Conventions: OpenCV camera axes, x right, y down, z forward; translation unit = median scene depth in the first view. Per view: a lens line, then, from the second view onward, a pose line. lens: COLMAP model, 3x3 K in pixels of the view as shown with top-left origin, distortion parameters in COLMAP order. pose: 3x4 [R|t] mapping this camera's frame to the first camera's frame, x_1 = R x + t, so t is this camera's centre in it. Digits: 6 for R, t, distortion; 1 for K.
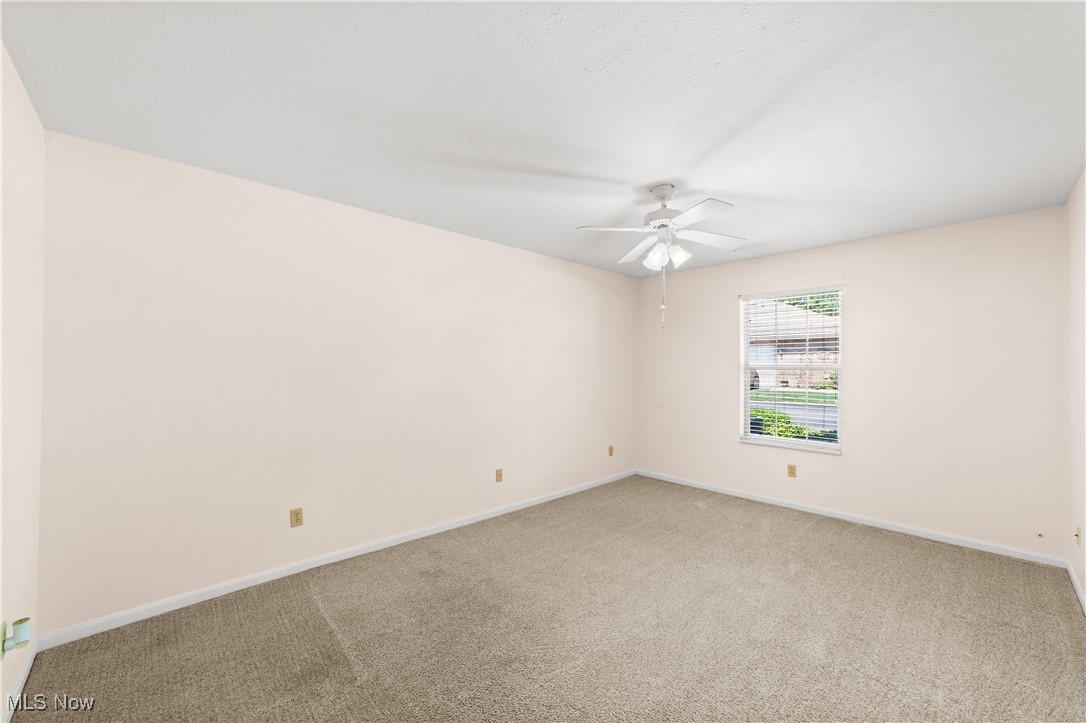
lens RADIAL K [[418.8, 0, 542.6], [0, 418.8, 368.0], [0, 0, 1]] dist [-0.017699, 0.008708]
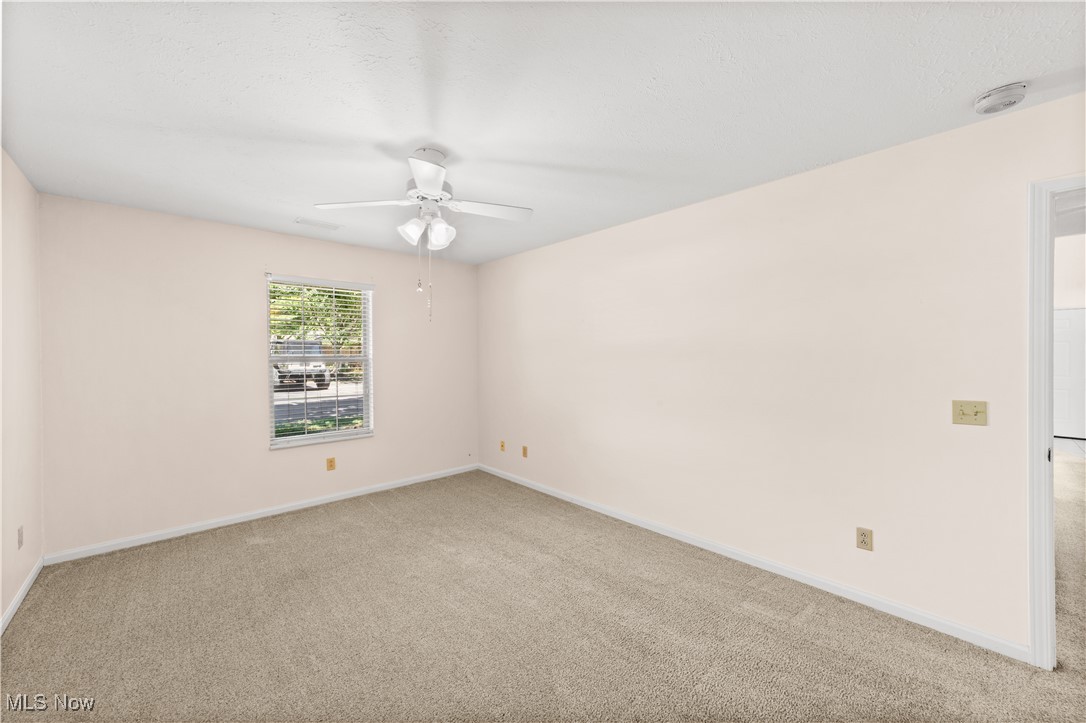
lens RADIAL K [[418.8, 0, 542.6], [0, 418.8, 368.0], [0, 0, 1]] dist [-0.017699, 0.008708]
pose [[0.014510, -0.035459, 0.999266, -0.408592], [0.007466, 0.999347, 0.035353, -0.011855], [-0.999867, 0.006948, 0.014765, 0.534258]]
